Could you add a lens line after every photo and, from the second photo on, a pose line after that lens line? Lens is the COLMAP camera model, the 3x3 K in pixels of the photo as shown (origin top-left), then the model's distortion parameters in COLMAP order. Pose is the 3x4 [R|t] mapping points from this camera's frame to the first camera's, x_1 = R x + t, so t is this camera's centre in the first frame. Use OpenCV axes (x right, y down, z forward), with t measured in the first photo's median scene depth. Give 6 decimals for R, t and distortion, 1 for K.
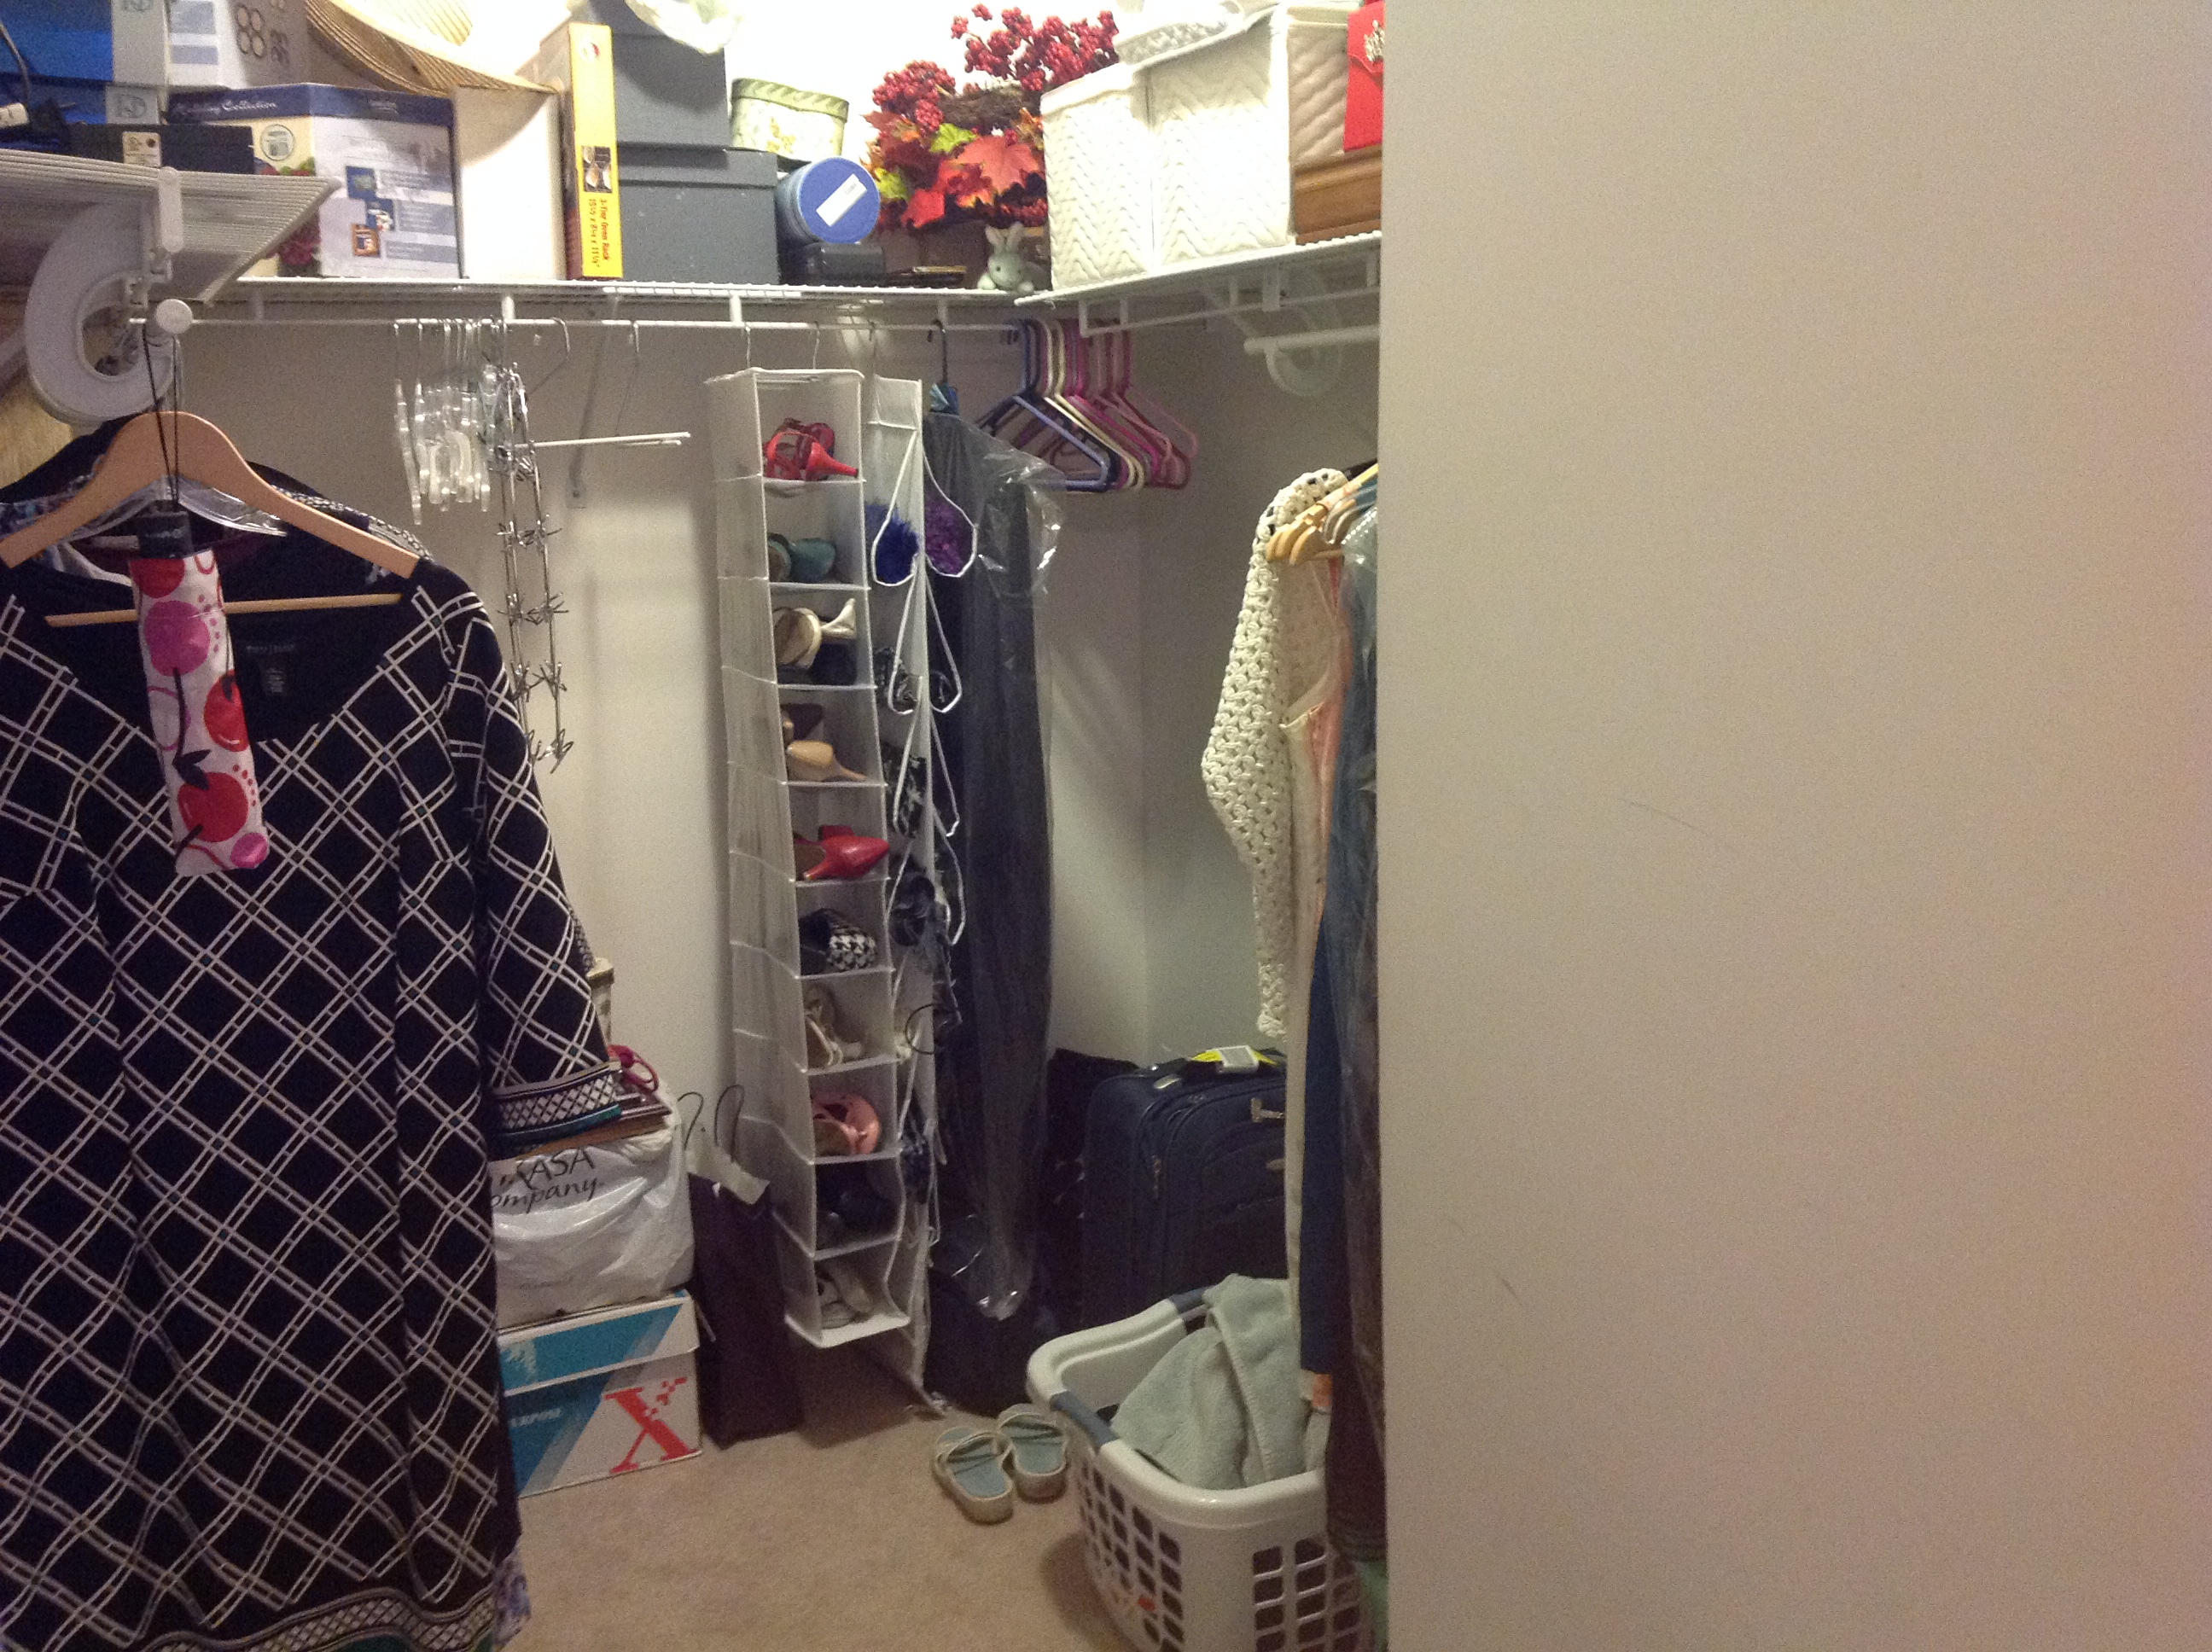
lens RADIAL K [[2175.2, 0, 1104.3], [0, 2175.2, 836.5], [0, 0, 1]] dist [0.245933, -0.710911]
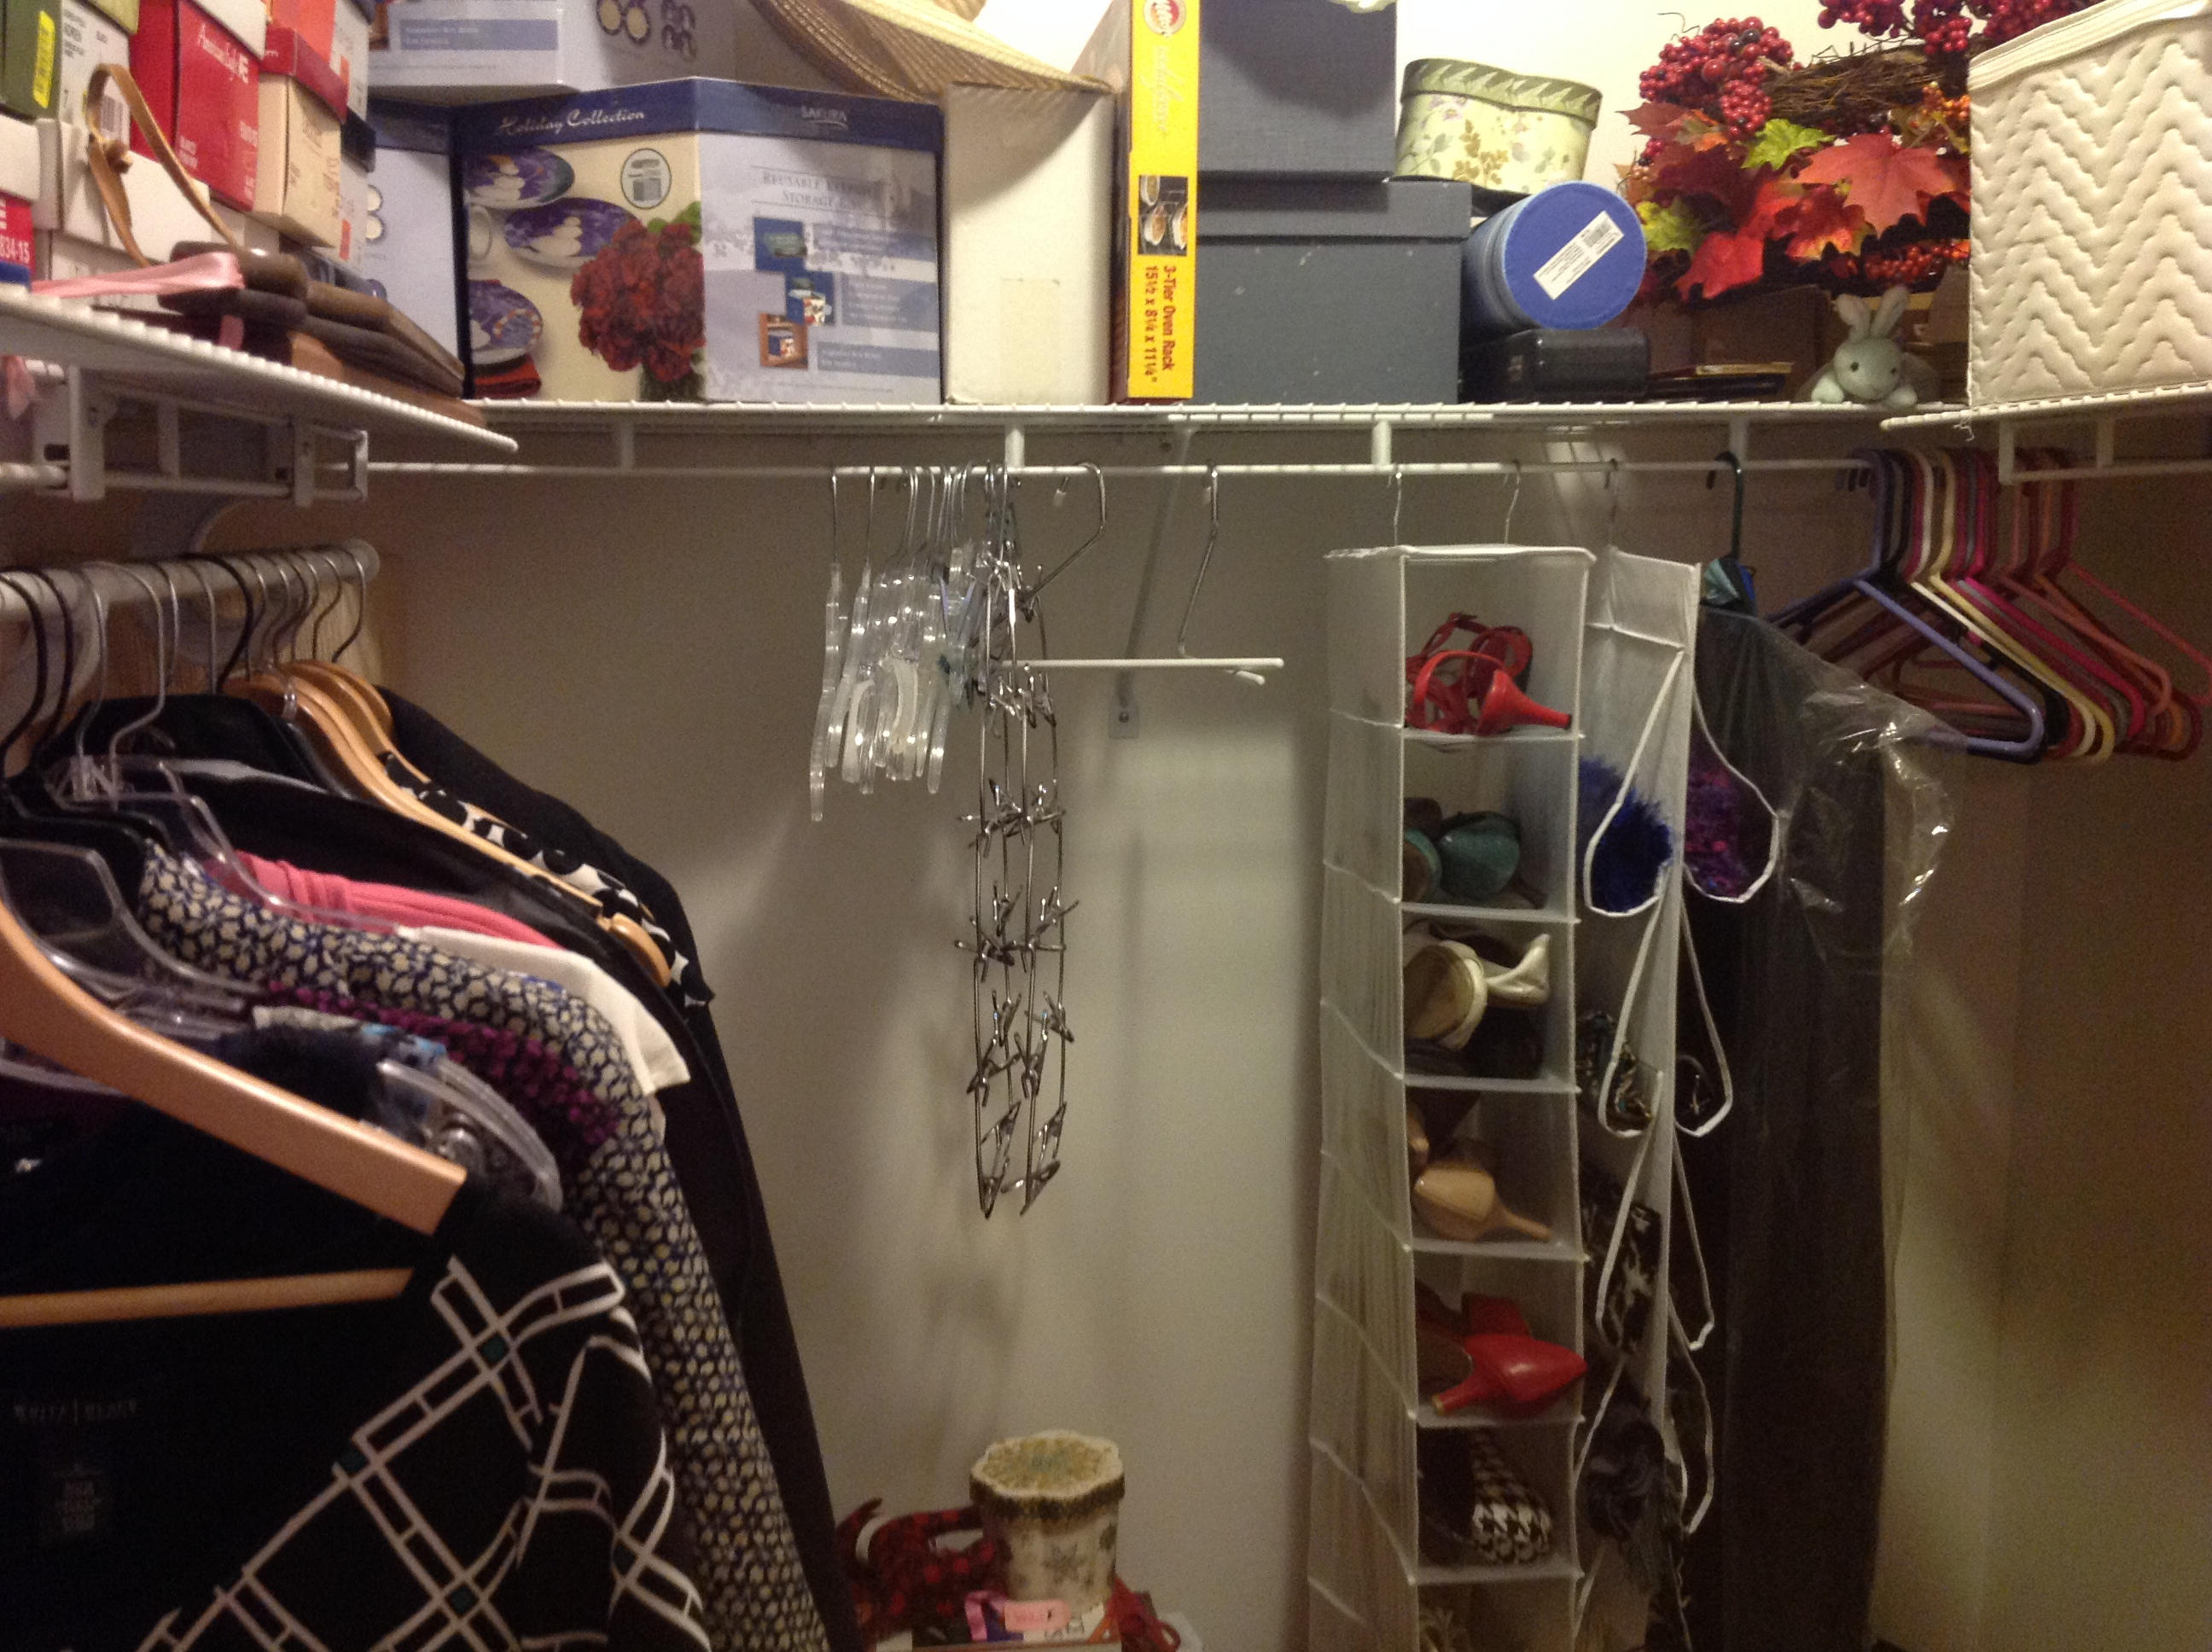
lens RADIAL K [[2108.1, 0, 1093.8], [0, 2108.1, 812.8], [0, 0, 1]] dist [0.222004, -0.568029]
pose [[0.953216, 0.055872, -0.297082, -0.064543], [-0.066939, 0.997386, -0.027205, -0.118353], [0.294785, 0.045819, 0.954464, 0.432855]]
